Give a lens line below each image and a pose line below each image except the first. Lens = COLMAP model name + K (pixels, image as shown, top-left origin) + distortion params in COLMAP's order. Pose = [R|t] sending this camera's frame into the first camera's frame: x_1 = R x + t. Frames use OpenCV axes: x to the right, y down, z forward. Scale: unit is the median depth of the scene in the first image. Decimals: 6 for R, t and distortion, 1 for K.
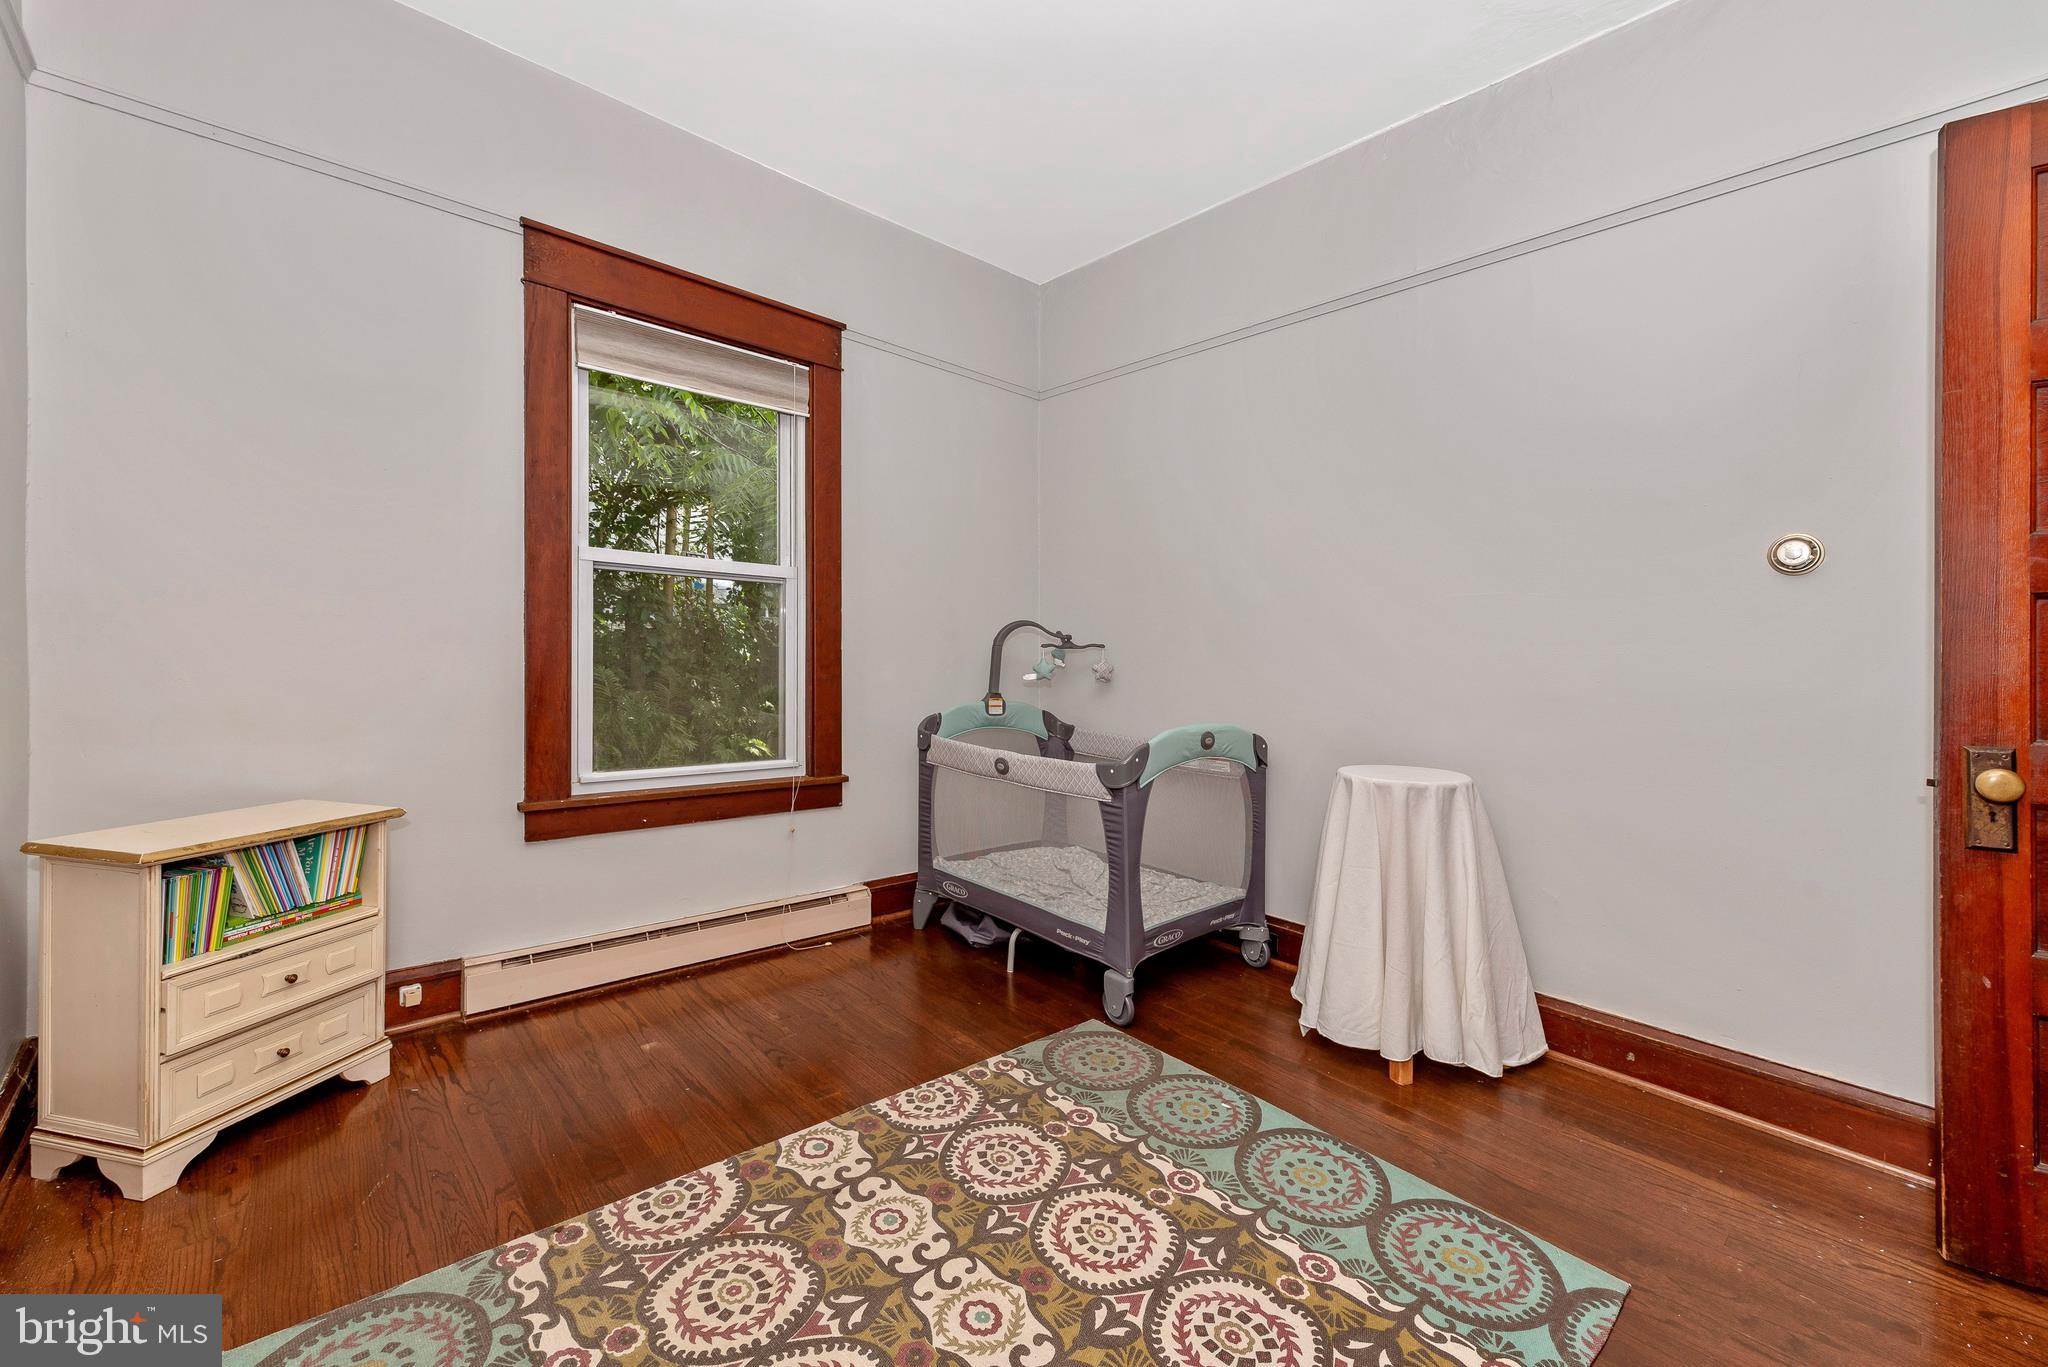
lens RADIAL K [[829.6, 0, 1022.6], [0, 829.6, 681.4], [0, 0, 1]] dist [0.007930, -0.000424]
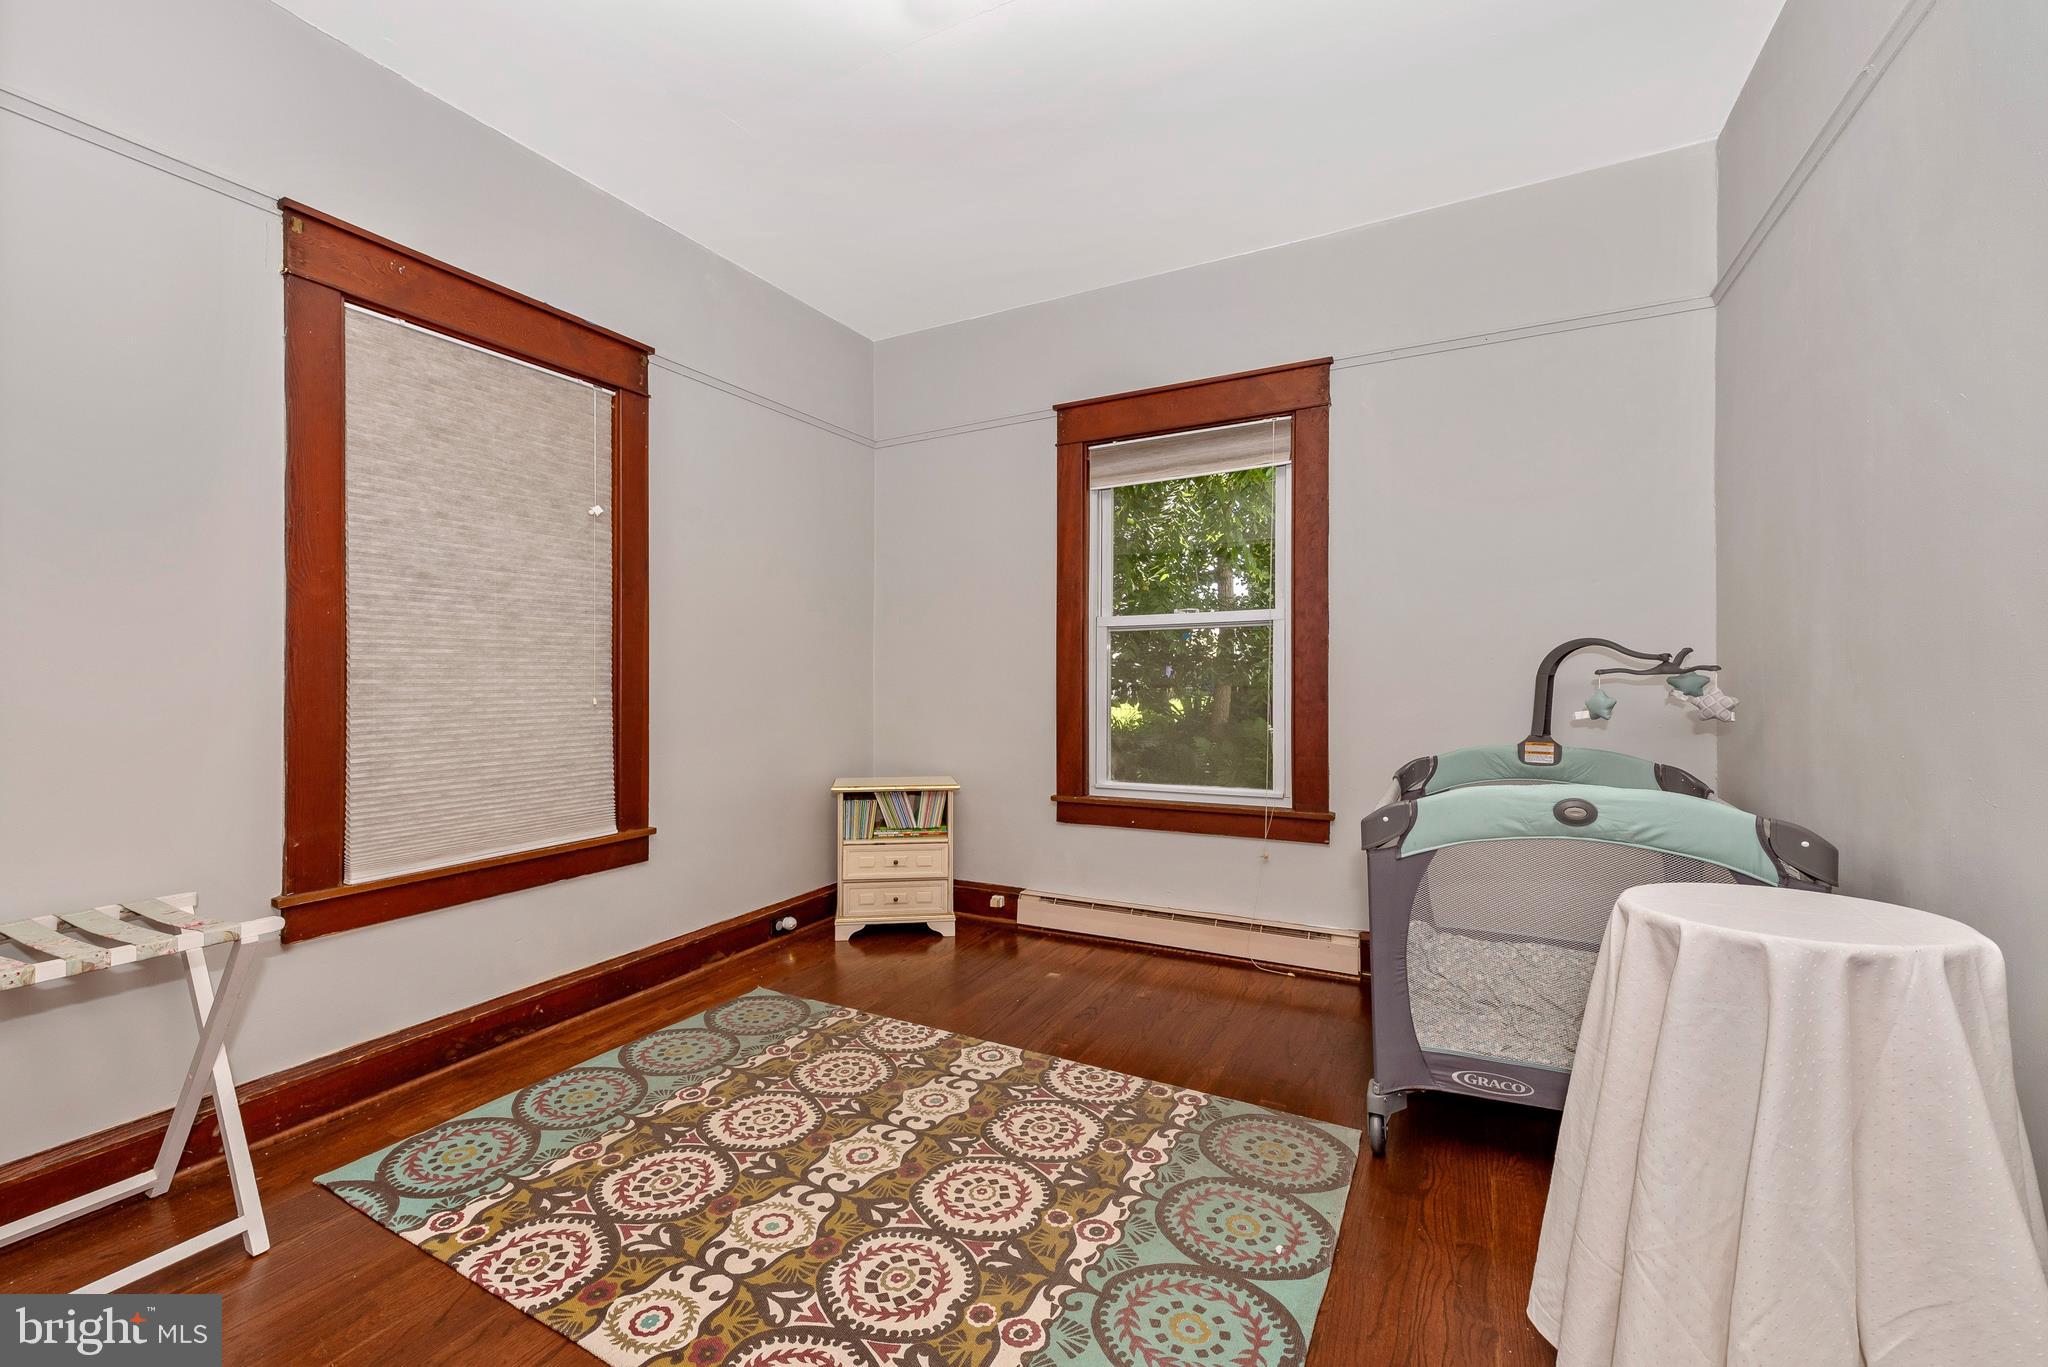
lens RADIAL K [[837.7, 0, 1018.5], [0, 837.7, 699.5], [0, 0, 1]] dist [0.001588, 0.000058]
pose [[0.360477, -0.008576, -0.932729, 0.968881], [-0.015627, 0.999762, -0.015232, -0.000635], [0.932637, 0.020066, 0.360257, 0.497370]]
